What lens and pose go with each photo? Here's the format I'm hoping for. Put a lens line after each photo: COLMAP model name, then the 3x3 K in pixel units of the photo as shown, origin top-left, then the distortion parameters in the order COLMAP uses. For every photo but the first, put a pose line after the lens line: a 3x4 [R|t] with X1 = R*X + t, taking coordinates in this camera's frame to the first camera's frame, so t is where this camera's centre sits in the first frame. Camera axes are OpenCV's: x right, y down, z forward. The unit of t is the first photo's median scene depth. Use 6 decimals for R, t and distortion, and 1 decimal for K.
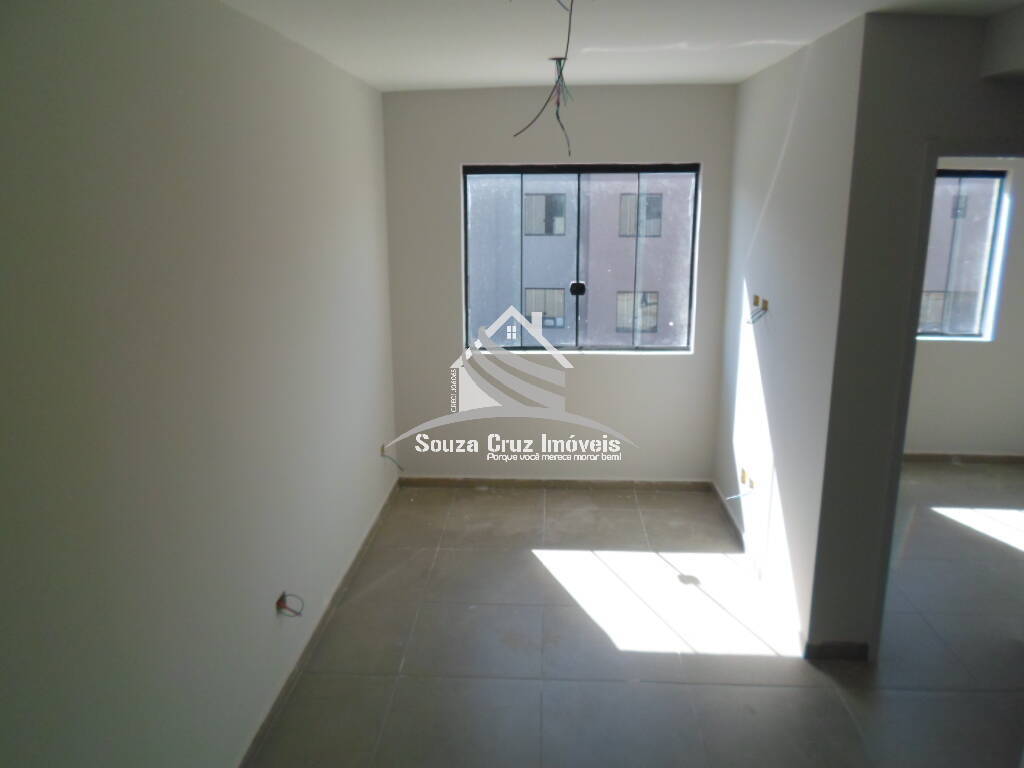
lens RADIAL K [[791.5, 0, 510.5], [0, 791.5, 385.8], [0, 0, 1]] dist [0.011705, -0.019281]
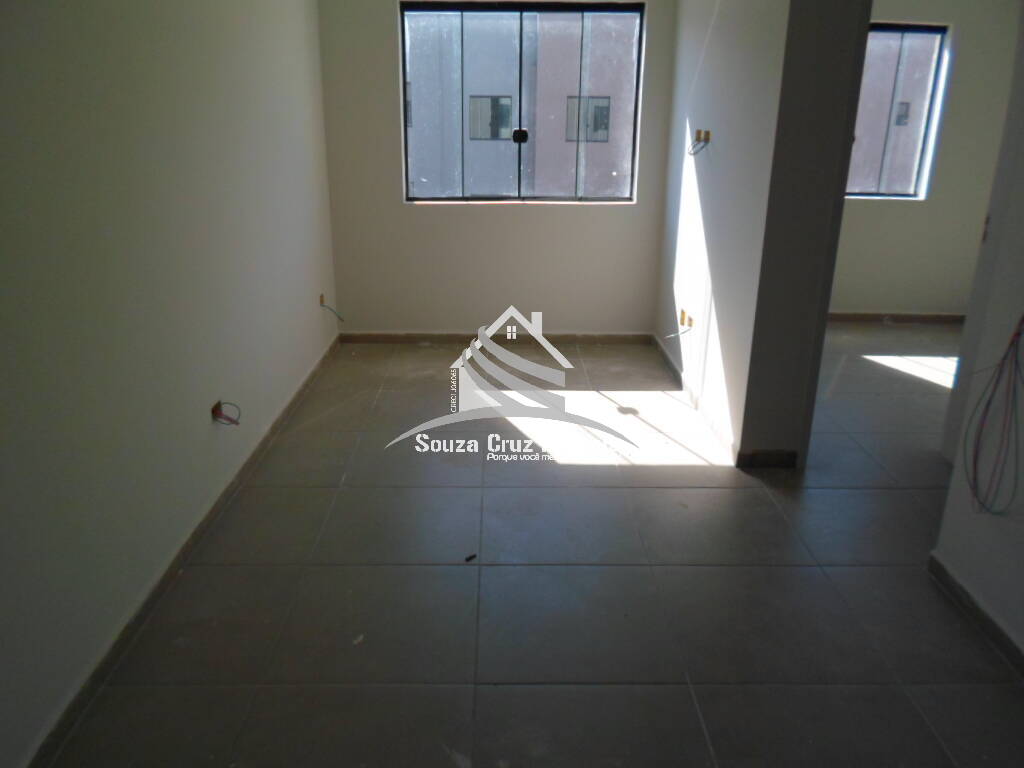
lens RADIAL K [[791.5, 0, 510.8], [0, 791.5, 395.0], [0, 0, 1]] dist [0.011705, -0.019281]
pose [[0.997888, -0.008308, 0.064419, 0.007829], [0.002394, 0.995817, 0.091343, 0.108489], [-0.064909, -0.090996, 0.993734, -0.000420]]
